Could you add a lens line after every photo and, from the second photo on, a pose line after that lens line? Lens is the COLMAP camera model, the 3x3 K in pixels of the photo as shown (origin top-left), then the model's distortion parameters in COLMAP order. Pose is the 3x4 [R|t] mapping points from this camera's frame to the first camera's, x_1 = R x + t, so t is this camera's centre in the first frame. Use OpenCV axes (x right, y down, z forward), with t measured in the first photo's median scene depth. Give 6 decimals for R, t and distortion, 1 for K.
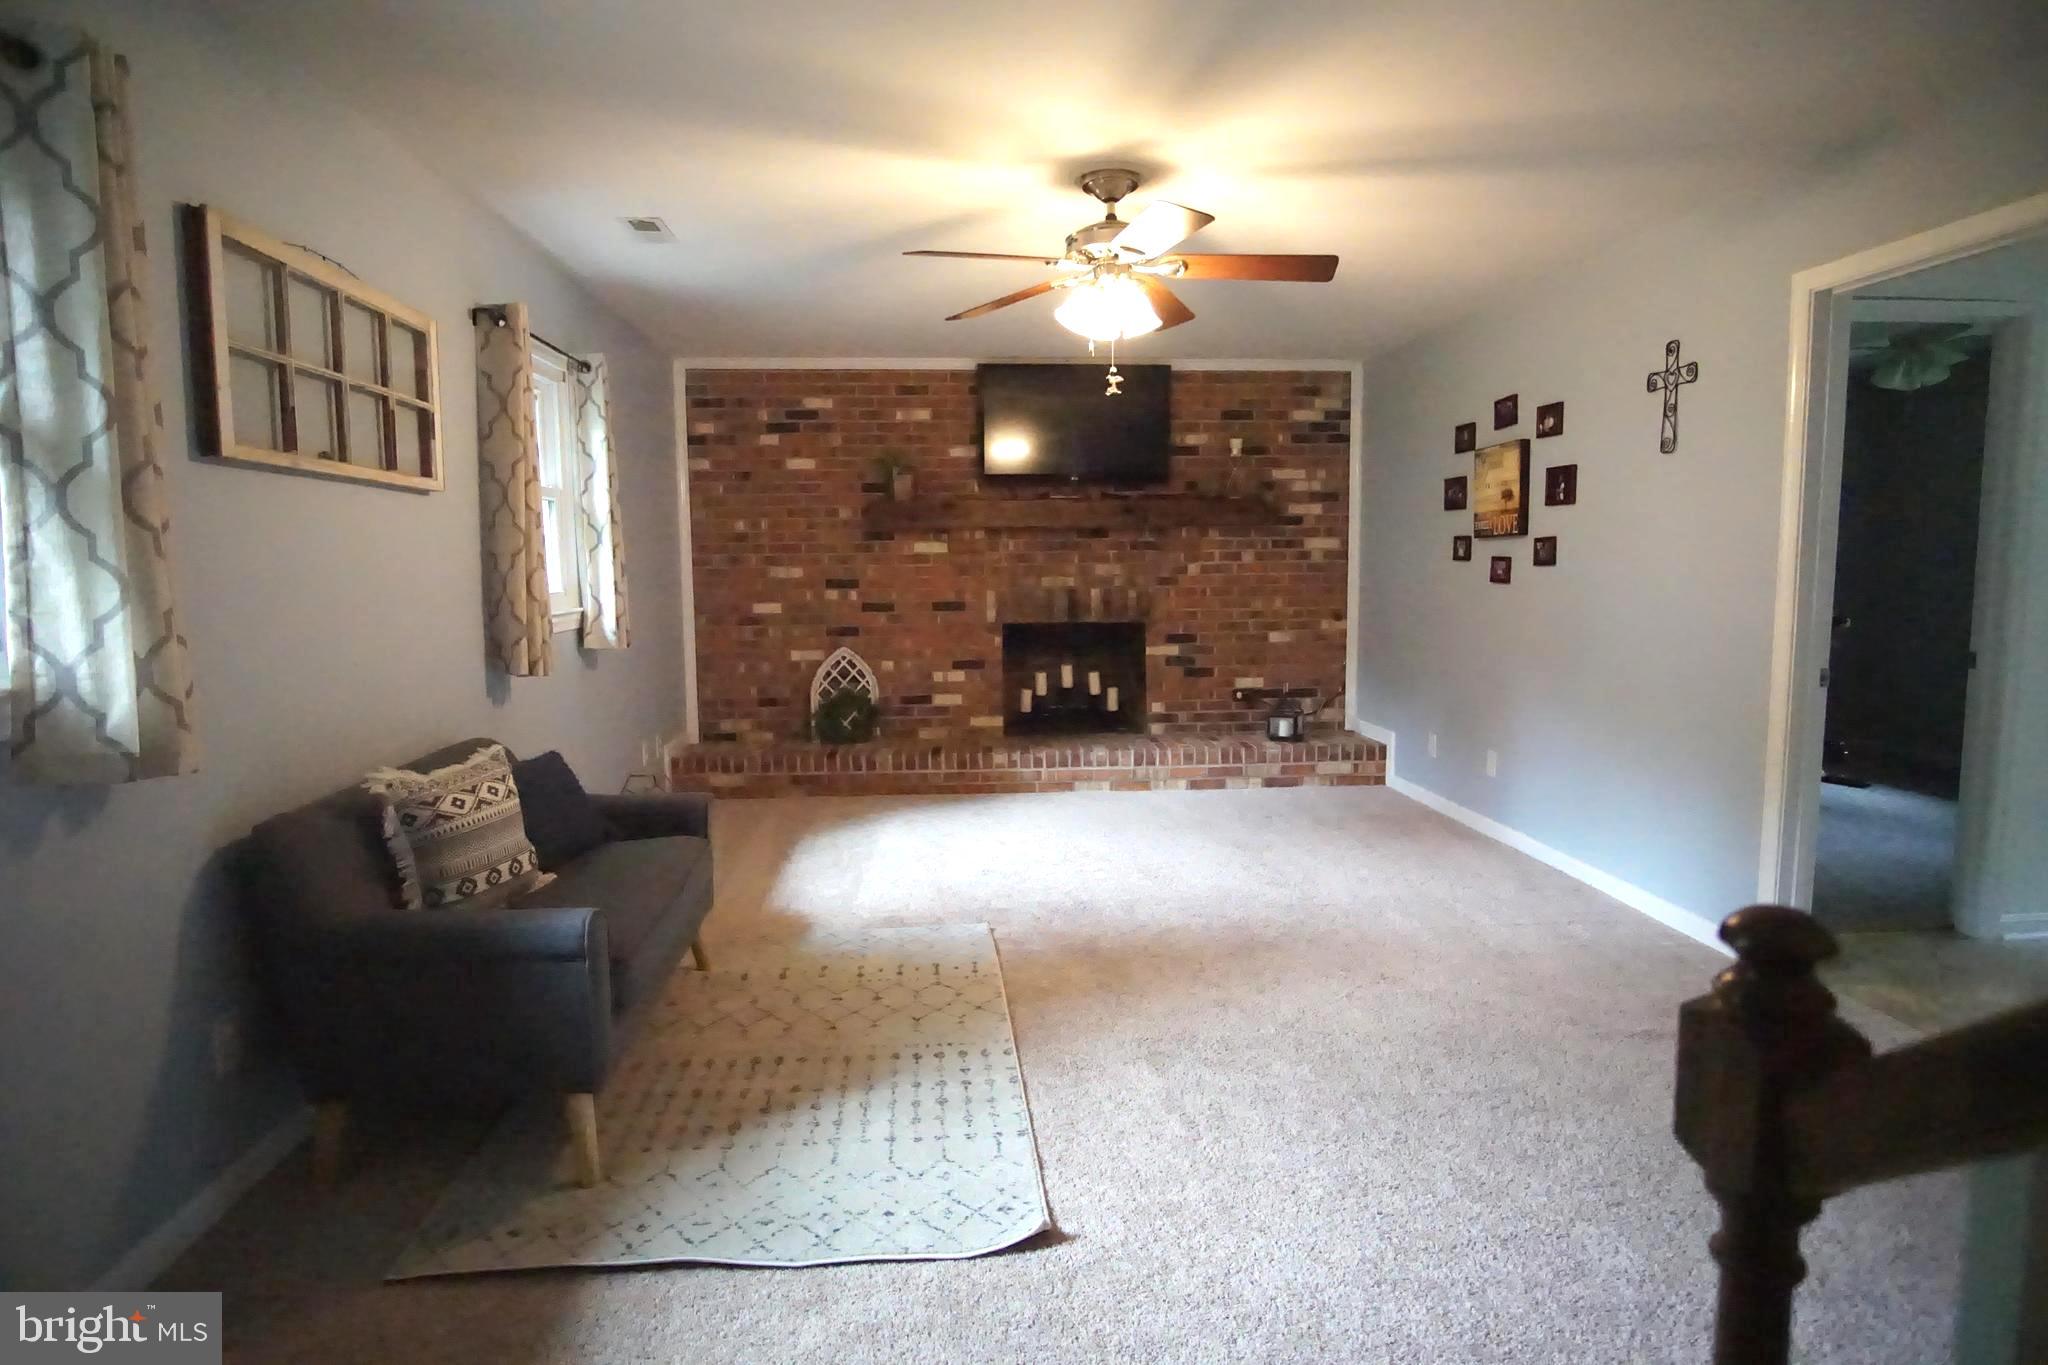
lens RADIAL K [[1095.8, 0, 1024.1], [0, 1095.8, 675.3], [0, 0, 1]] dist [-0.036315, 0.009173]
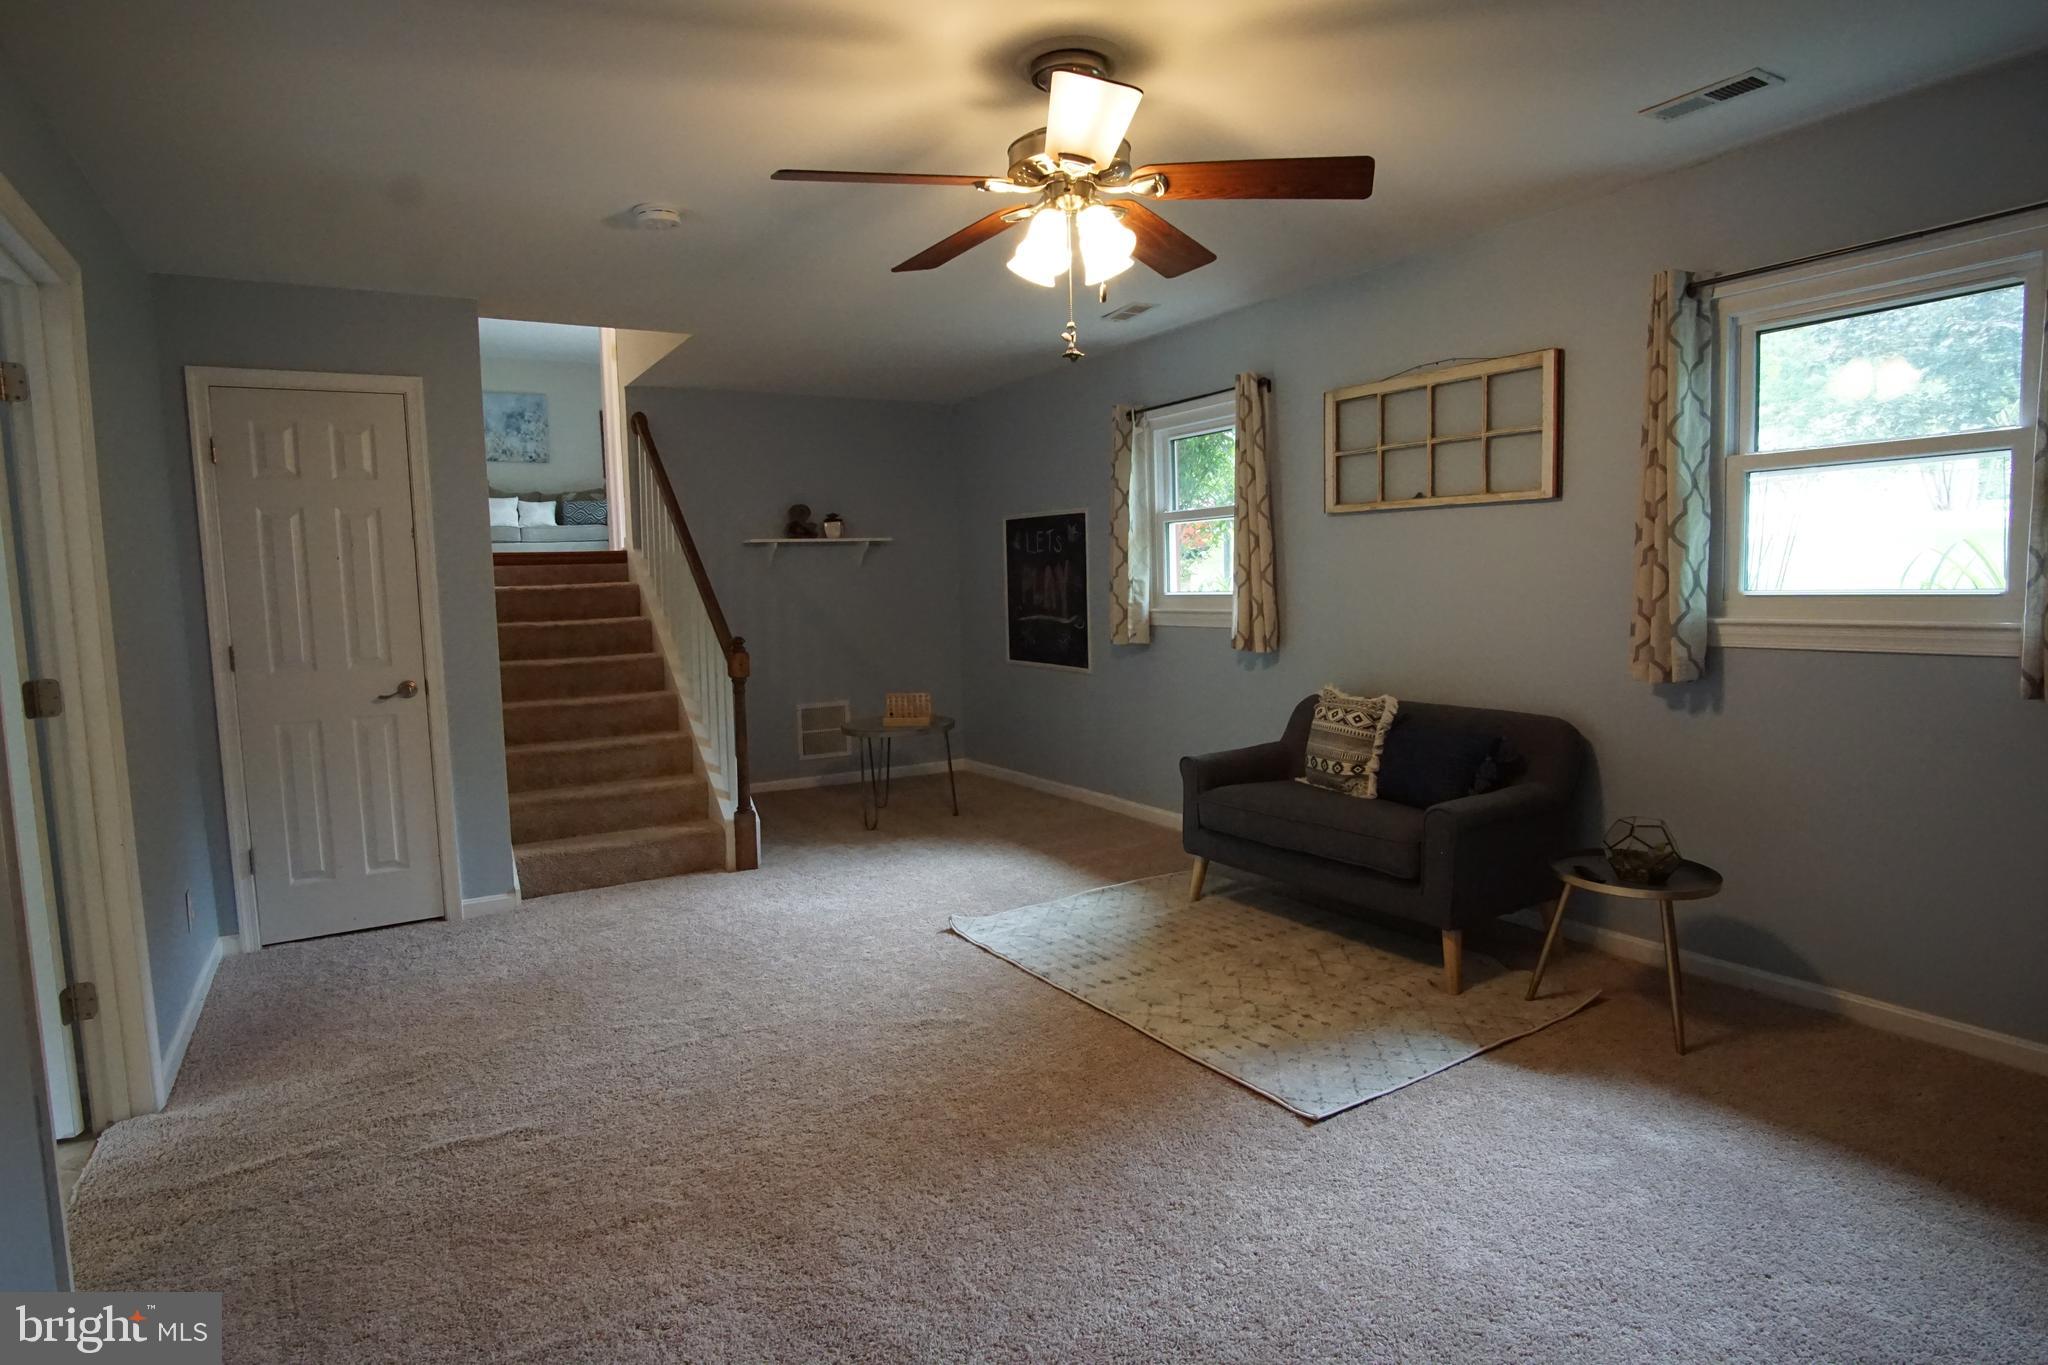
lens RADIAL K [[1095.8, 0, 1016.4], [0, 1095.8, 689.7], [0, 0, 1]] dist [-0.036315, 0.009173]
pose [[-0.895545, 0.080761, -0.437581, 0.241786], [-0.009288, 0.979784, 0.199840, -0.095281], [0.444875, 0.183030, -0.876691, 0.880814]]
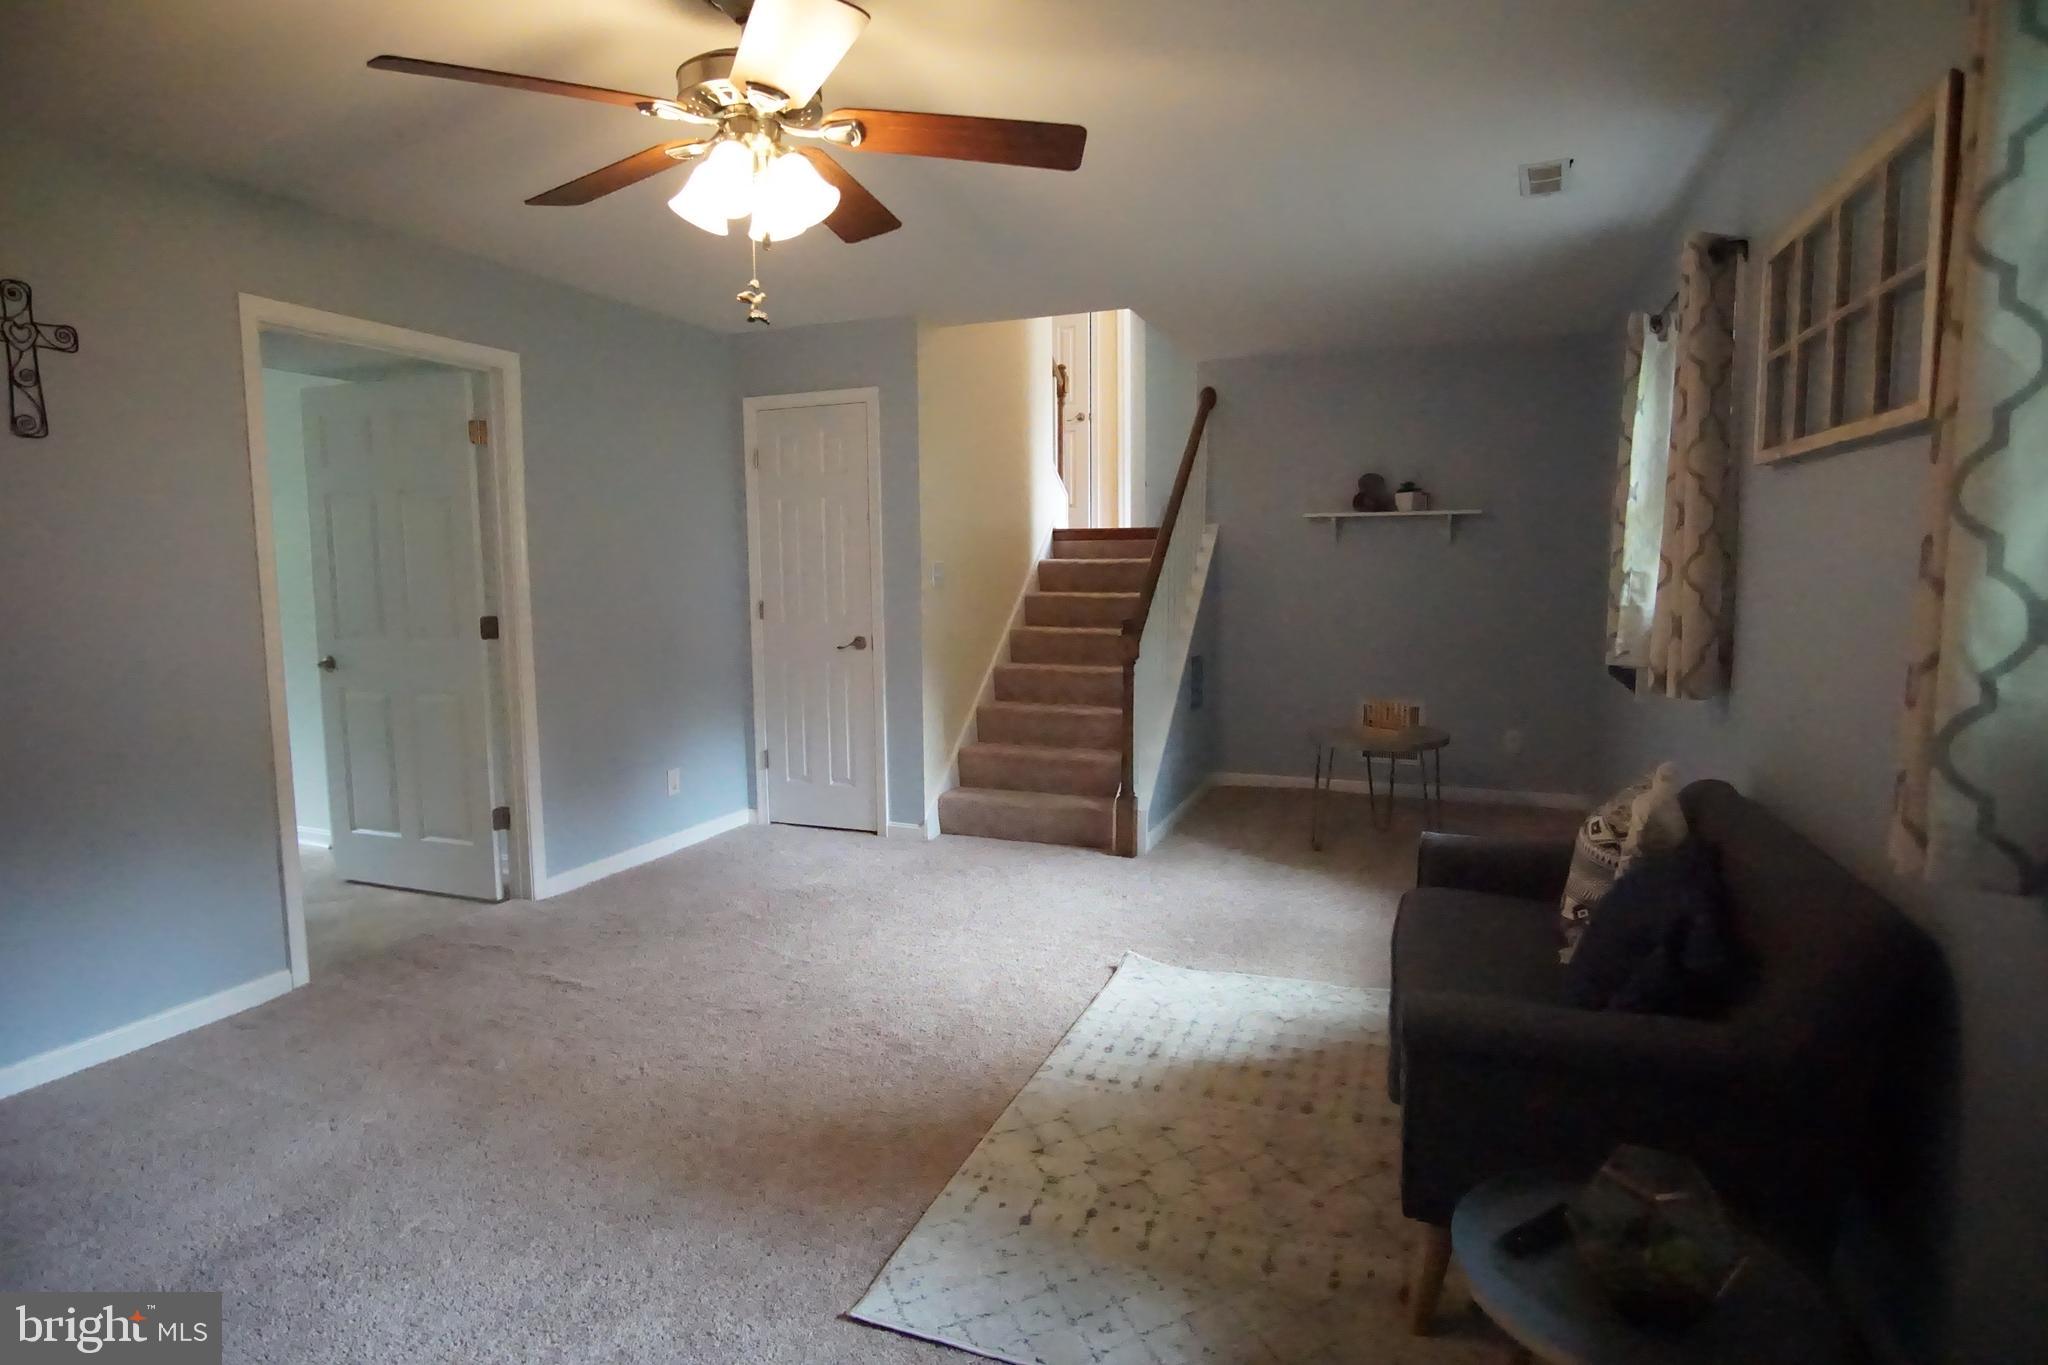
lens RADIAL K [[1095.8, 0, 1014.1], [0, 1095.8, 686.2], [0, 0, 1]] dist [-0.036315, 0.009173]
pose [[-0.895988, -0.032315, 0.442902, -0.185243], [0.063579, 0.977739, 0.199959, -0.085206], [-0.439504, 0.207320, -0.873988, 0.810892]]
